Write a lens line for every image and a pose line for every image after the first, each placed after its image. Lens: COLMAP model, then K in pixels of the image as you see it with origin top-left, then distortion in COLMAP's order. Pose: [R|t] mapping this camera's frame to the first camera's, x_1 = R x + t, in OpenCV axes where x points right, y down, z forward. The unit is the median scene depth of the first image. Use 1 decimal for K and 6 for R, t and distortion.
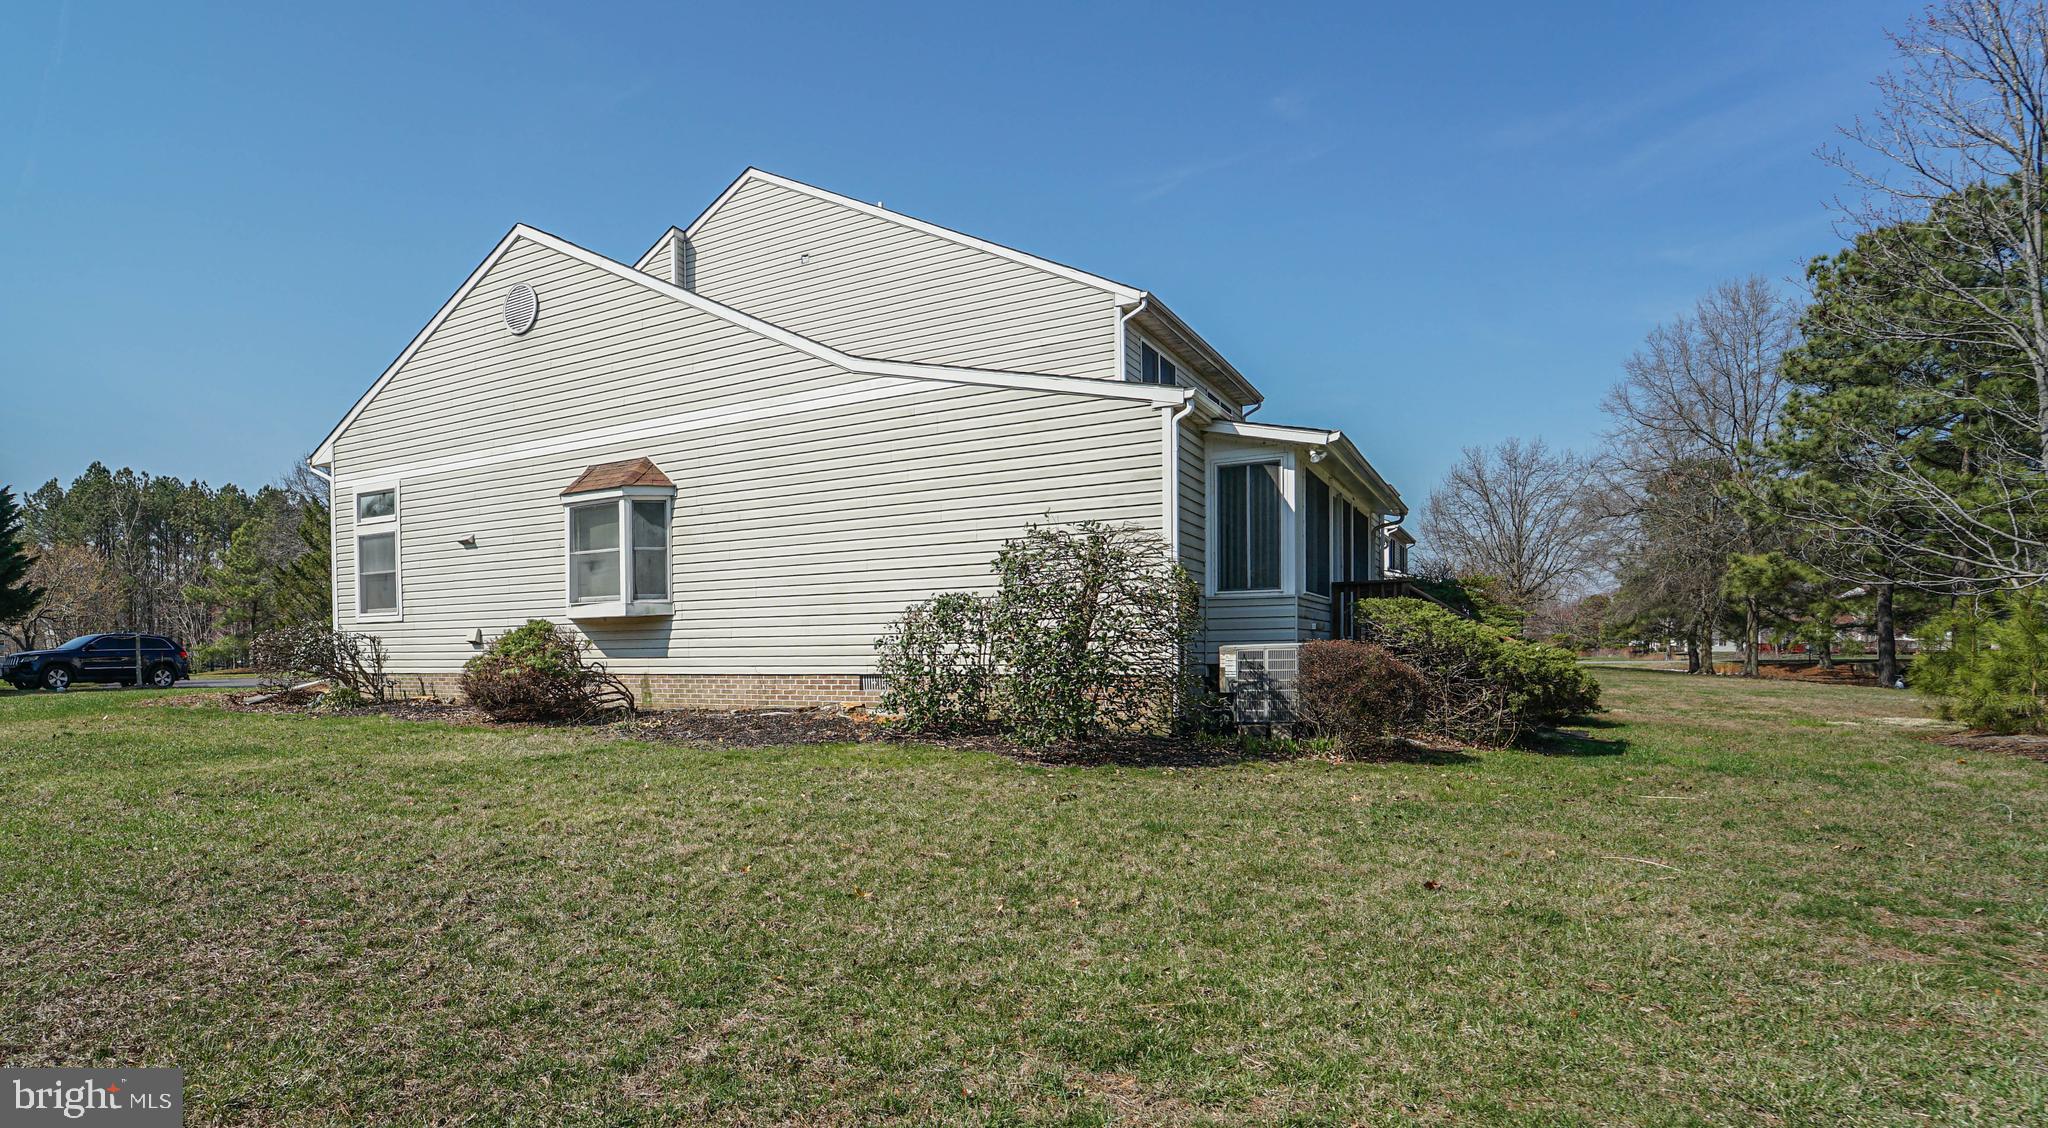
lens RADIAL K [[988.3, 0, 928.2], [0, 988.3, 652.2], [0, 0, 1]] dist [0.011864, 0.000144]
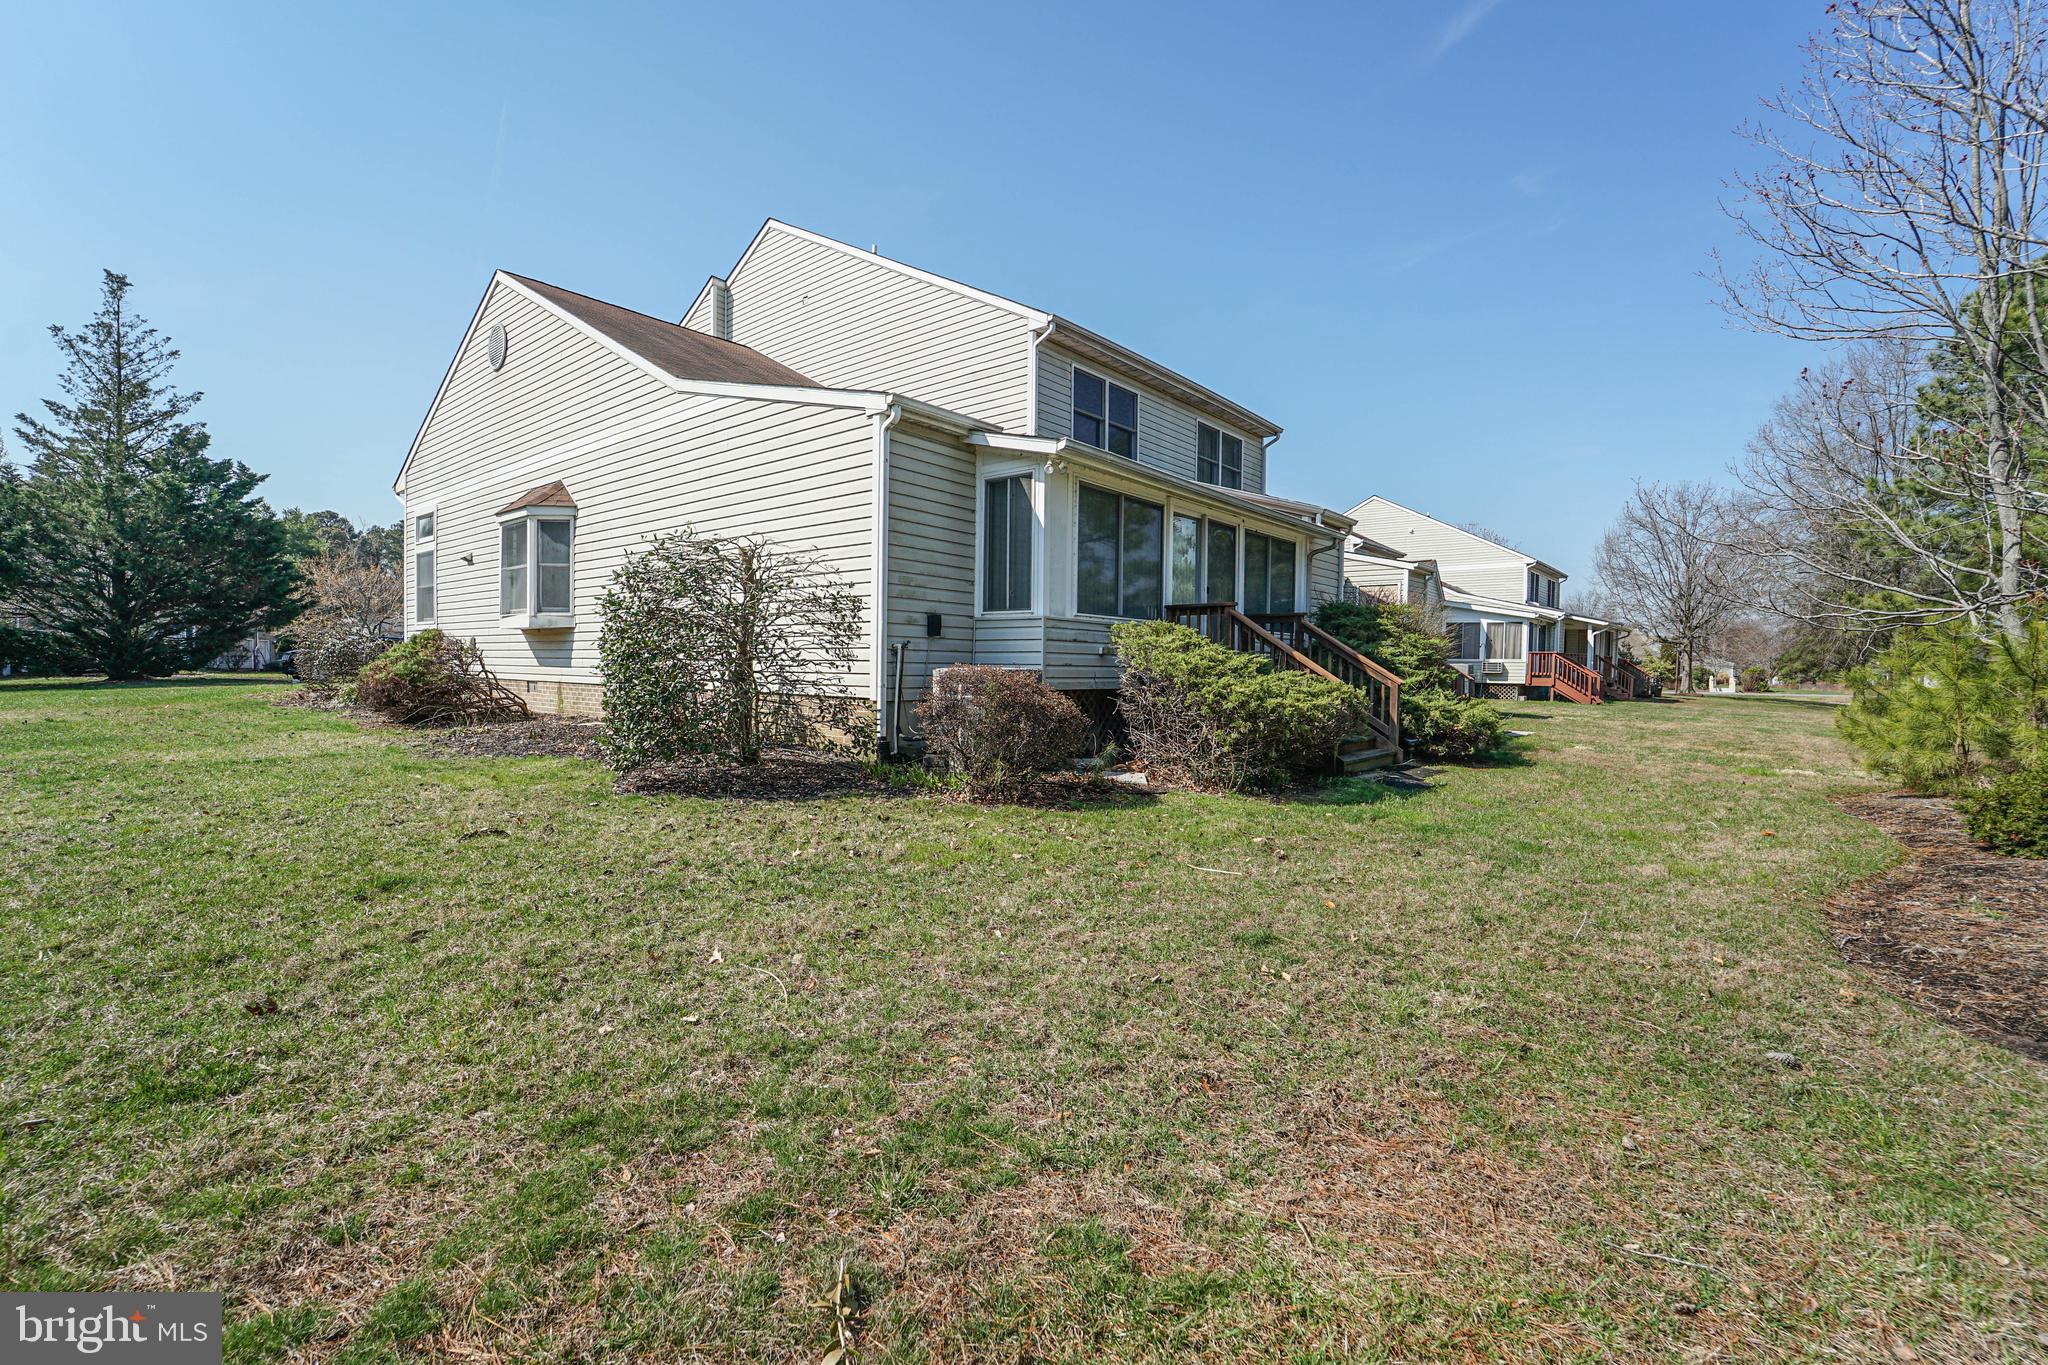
lens RADIAL K [[854.5, 0, 1026.2], [0, 854.5, 676.2], [0, 0, 1]] dist [0.004344, -0.001668]
pose [[0.991682, 0.026423, -0.125971, 0.340846], [-0.025184, 0.999618, 0.011415, -0.008047], [0.126224, -0.008147, 0.991968, 0.147422]]
